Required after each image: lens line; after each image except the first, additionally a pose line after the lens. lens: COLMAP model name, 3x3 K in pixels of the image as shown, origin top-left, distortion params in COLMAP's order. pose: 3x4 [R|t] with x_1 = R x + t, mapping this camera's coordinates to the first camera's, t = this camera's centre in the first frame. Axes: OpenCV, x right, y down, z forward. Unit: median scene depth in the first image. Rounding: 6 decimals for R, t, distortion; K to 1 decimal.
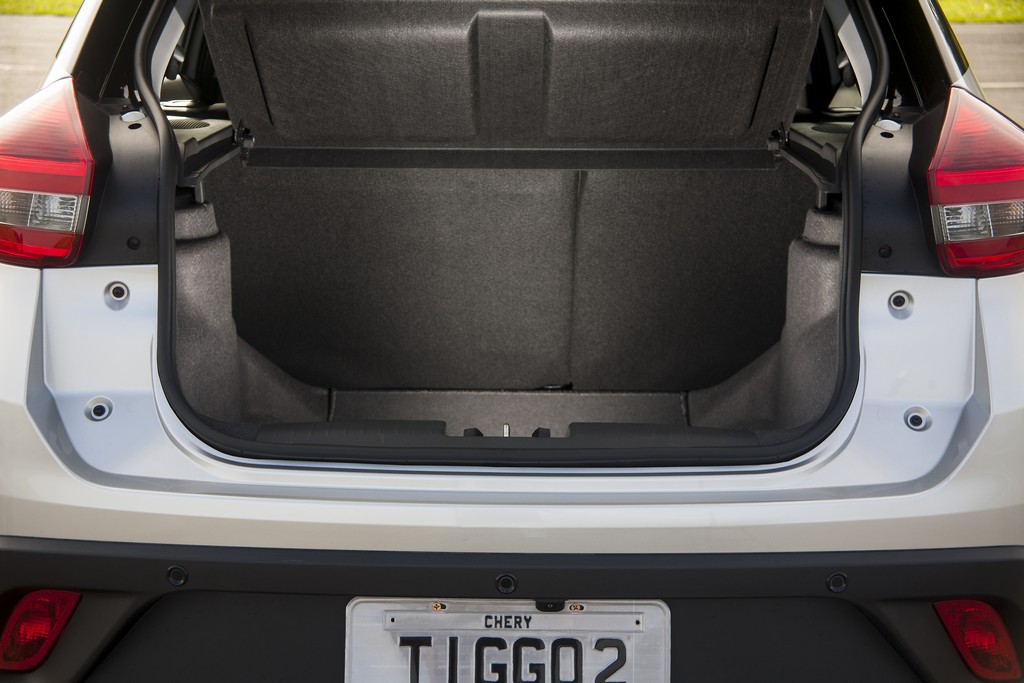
lens RADIAL K [[1690.8, 0, 511.3], [0, 1690.8, 342.2], [0, 0, 1]] dist [0.169450, 0.000000]
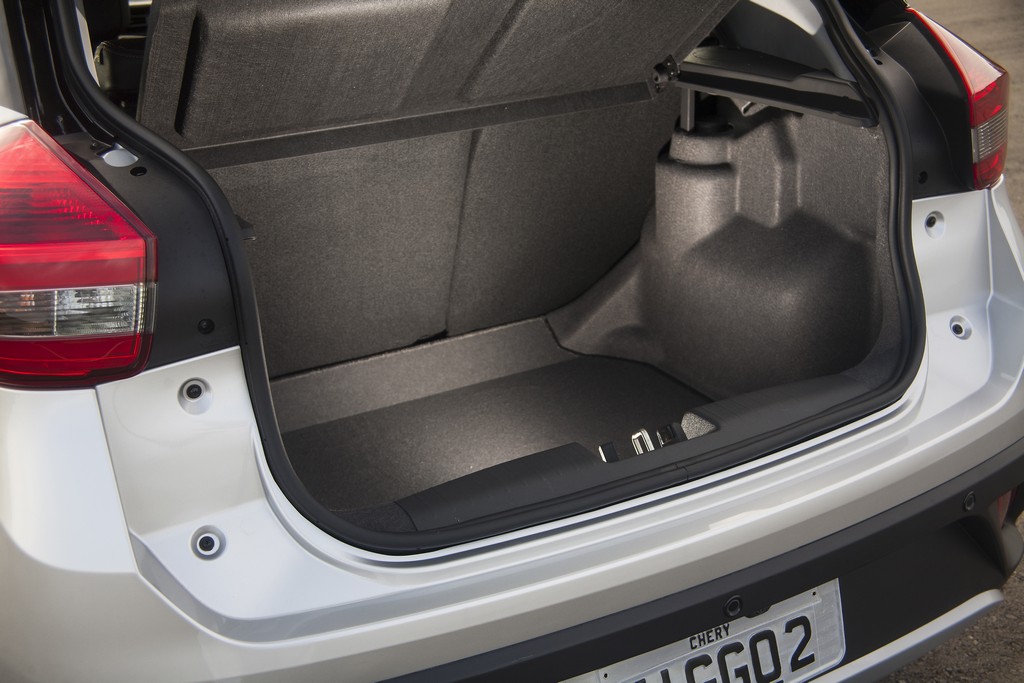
lens RADIAL K [[1204.4, 0, 512.7], [0, 1204.4, 336.7], [0, 0, 1]] dist [0.016486, 0.000000]
pose [[0.874323, -0.221616, 0.431793, -0.279851], [0.161784, 0.971860, 0.171213, -0.103543], [-0.457586, -0.079838, 0.885574, 0.376424]]
